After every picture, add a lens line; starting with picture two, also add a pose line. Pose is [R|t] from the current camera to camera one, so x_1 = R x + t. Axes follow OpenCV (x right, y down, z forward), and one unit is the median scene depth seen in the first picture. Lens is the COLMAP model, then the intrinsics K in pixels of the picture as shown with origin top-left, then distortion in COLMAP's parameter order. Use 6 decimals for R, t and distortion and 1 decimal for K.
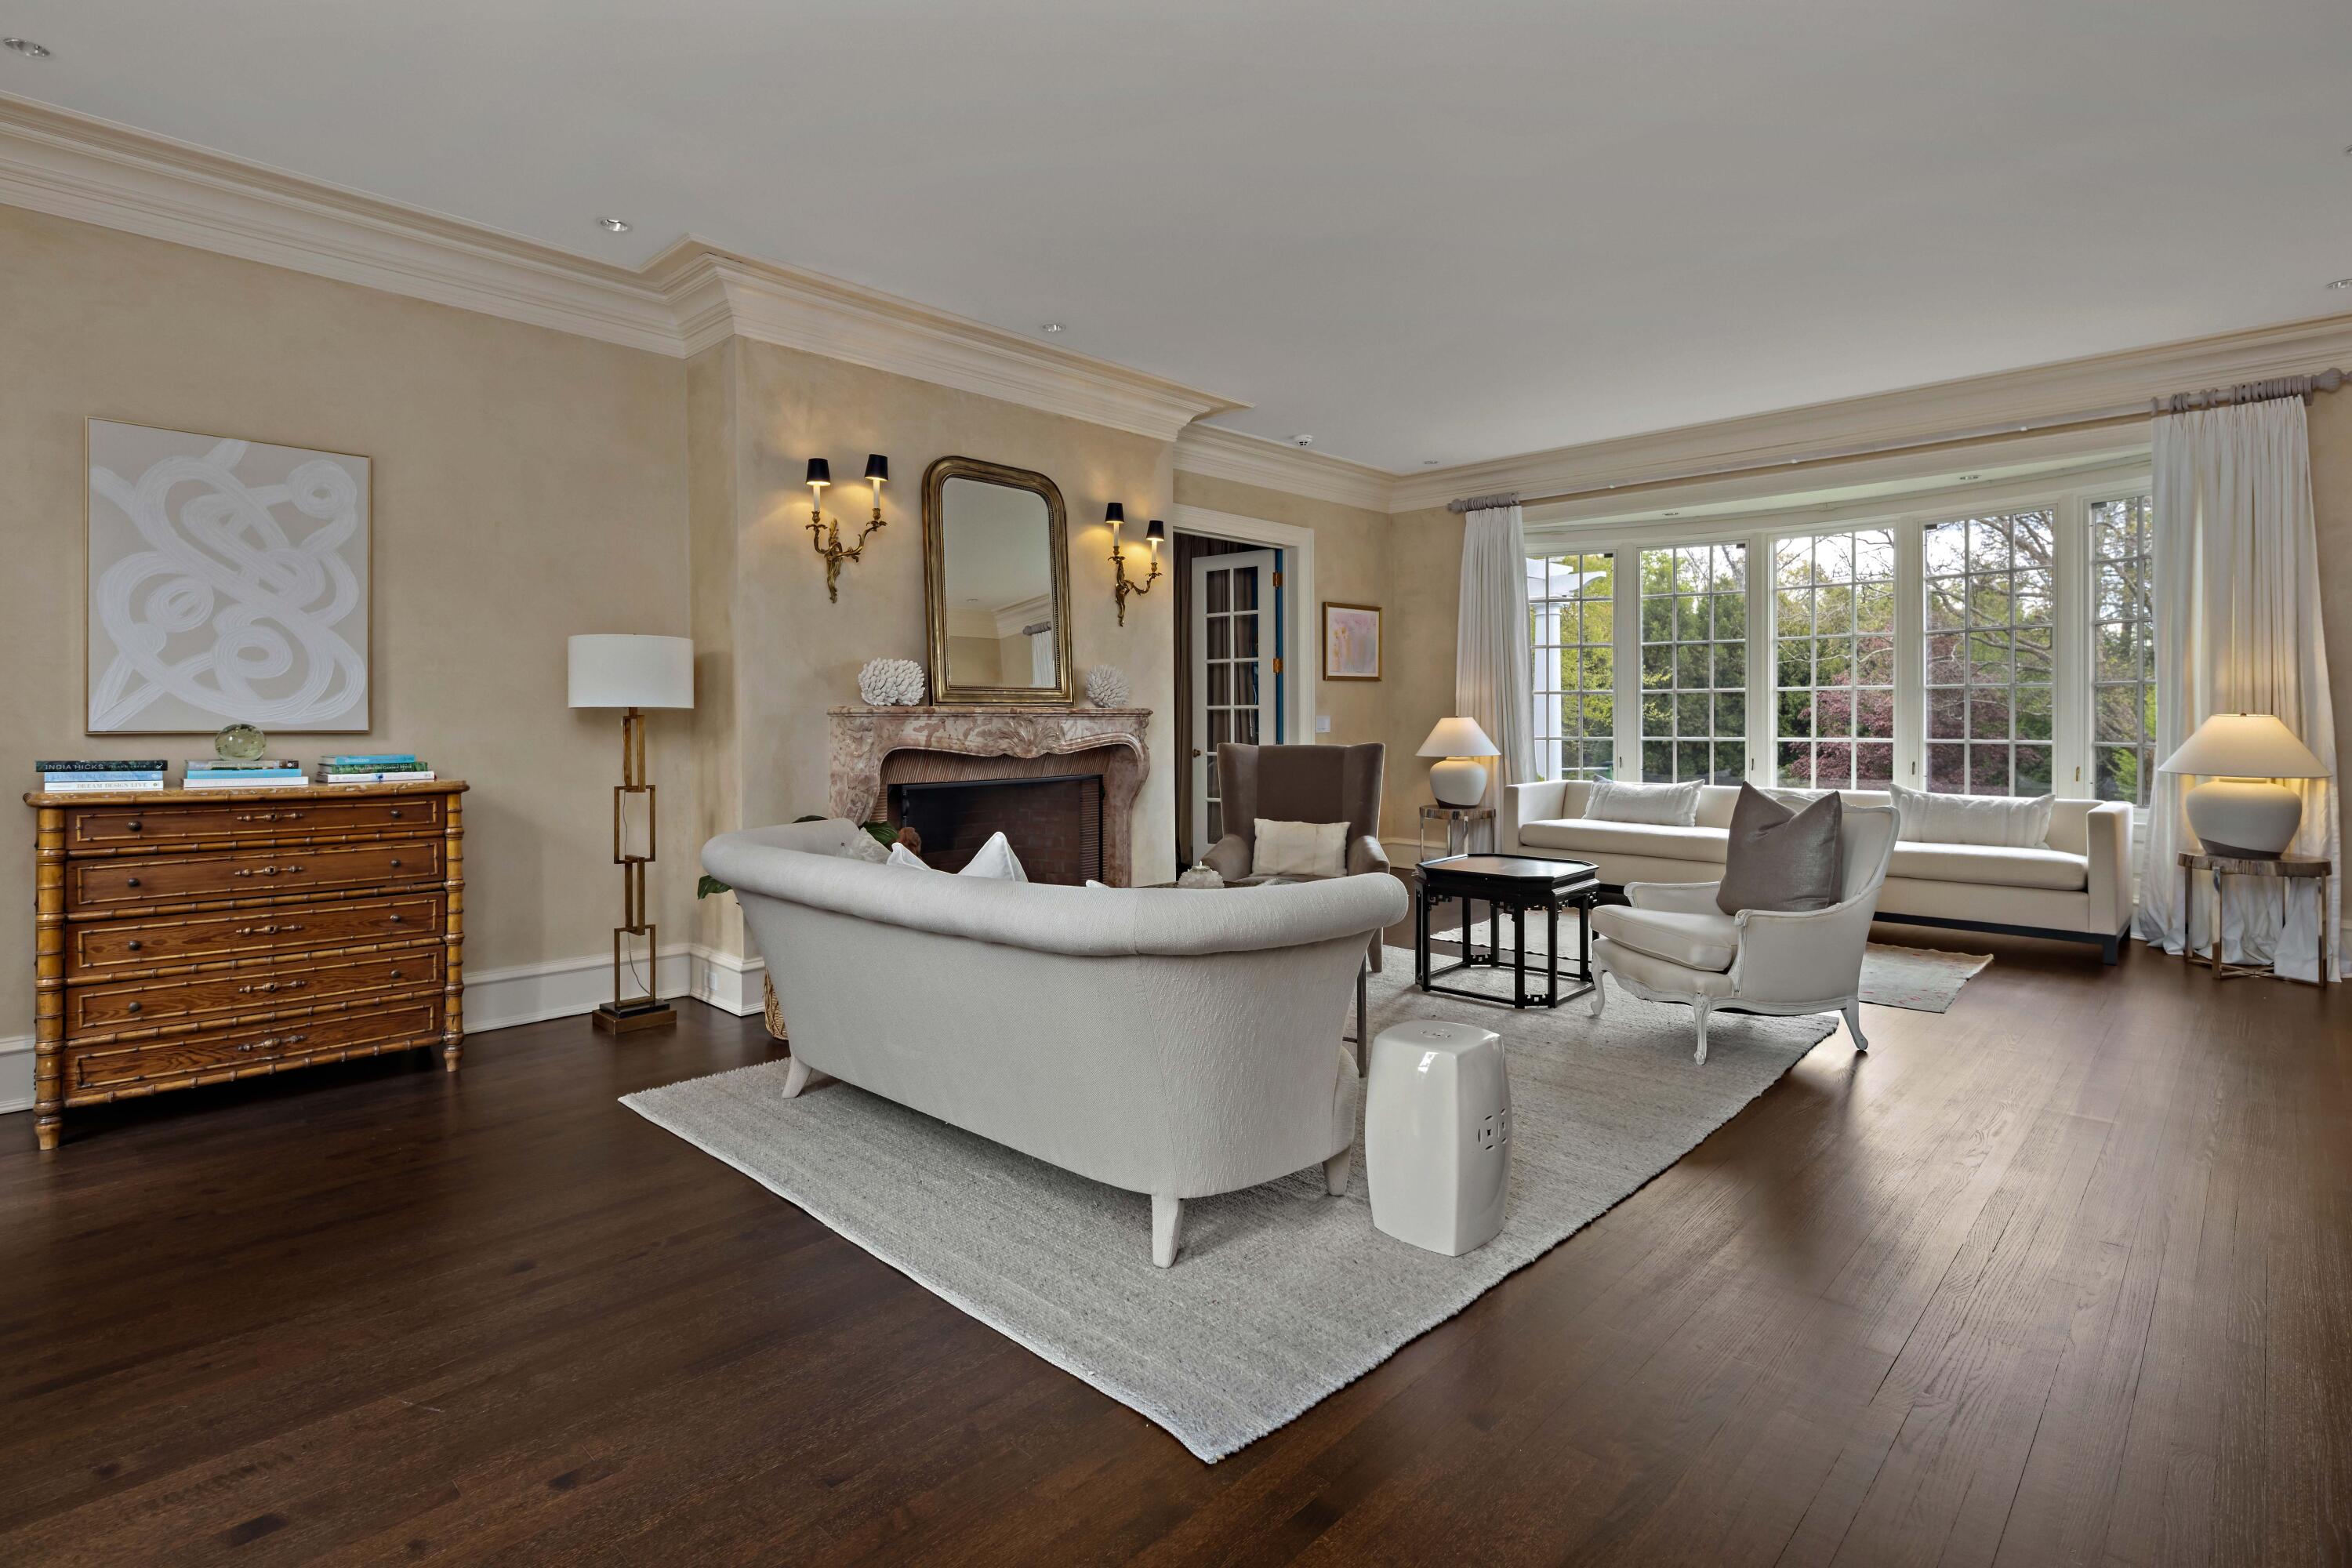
lens RADIAL K [[1134.5, 0, 1174.5], [0, 1134.5, 722.9], [0, 0, 1]] dist [-0.000504, -0.000698]
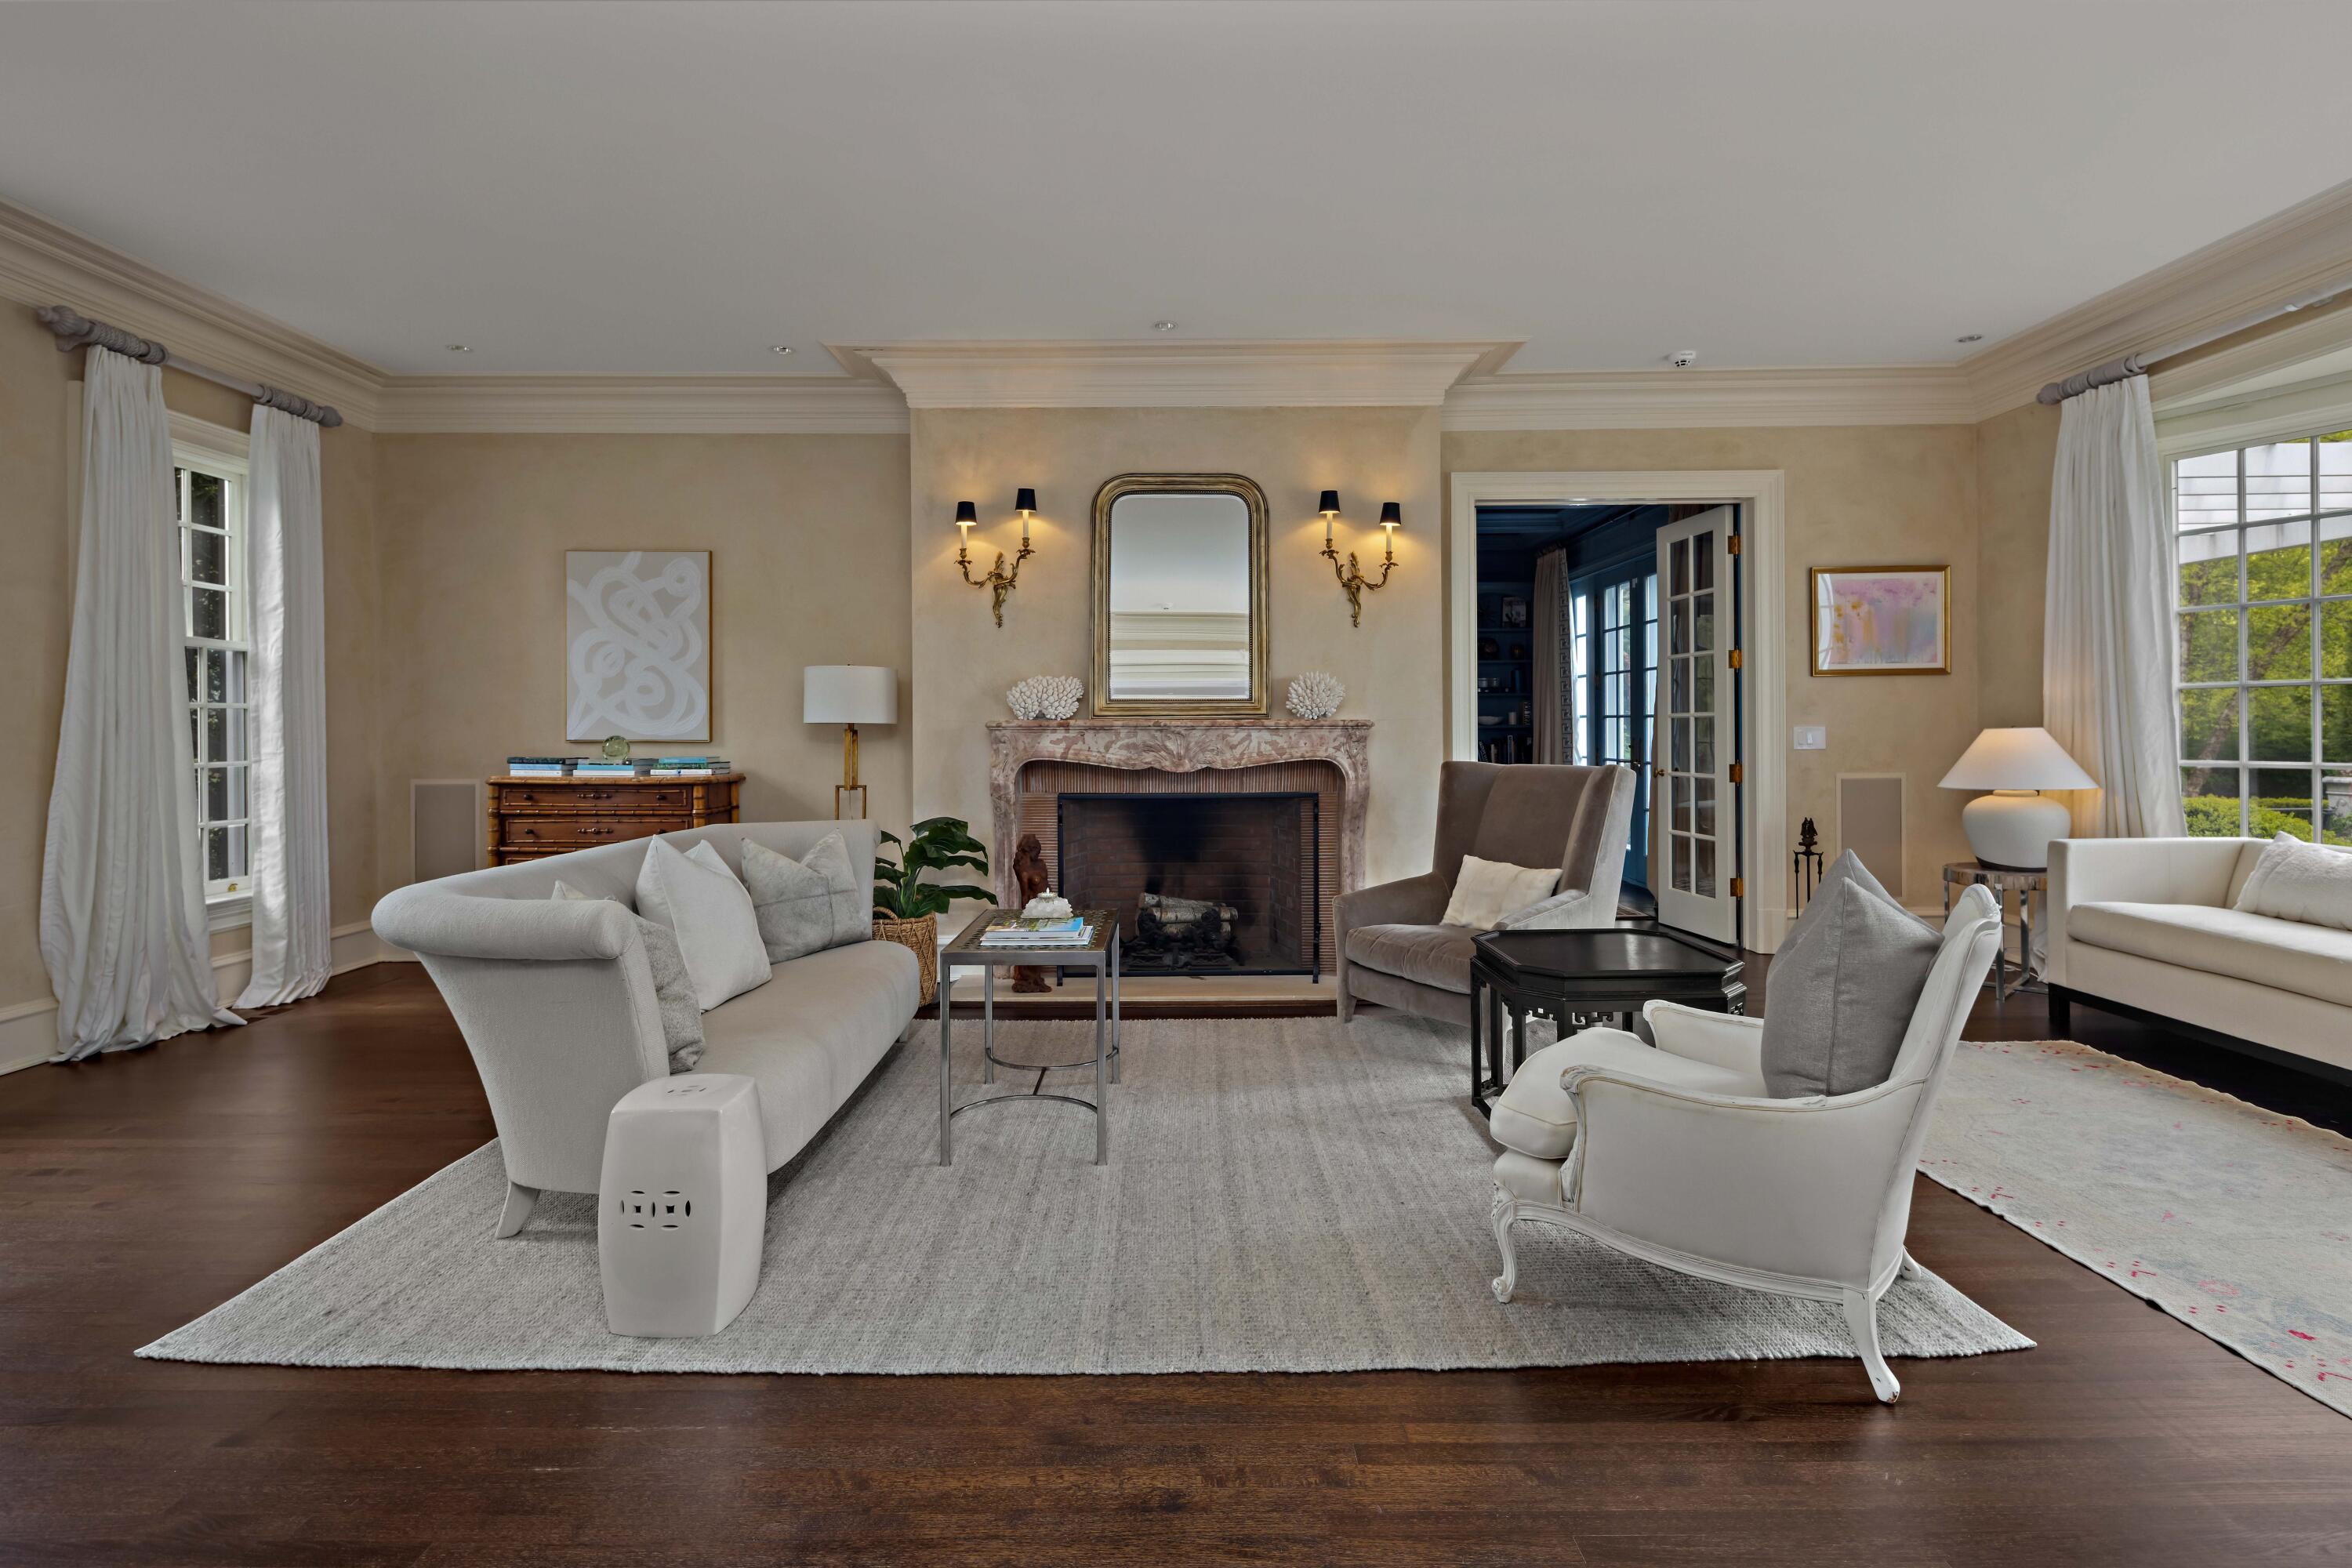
lens RADIAL K [[1134.5, 0, 1174.5], [0, 1134.5, 722.9], [0, 0, 1]] dist [-0.000504, -0.000698]
pose [[0.694398, -0.003793, -0.719581, 0.607988], [-0.000885, 0.999981, -0.006125, -0.005582], [0.719591, 0.004891, 0.694381, 0.346525]]
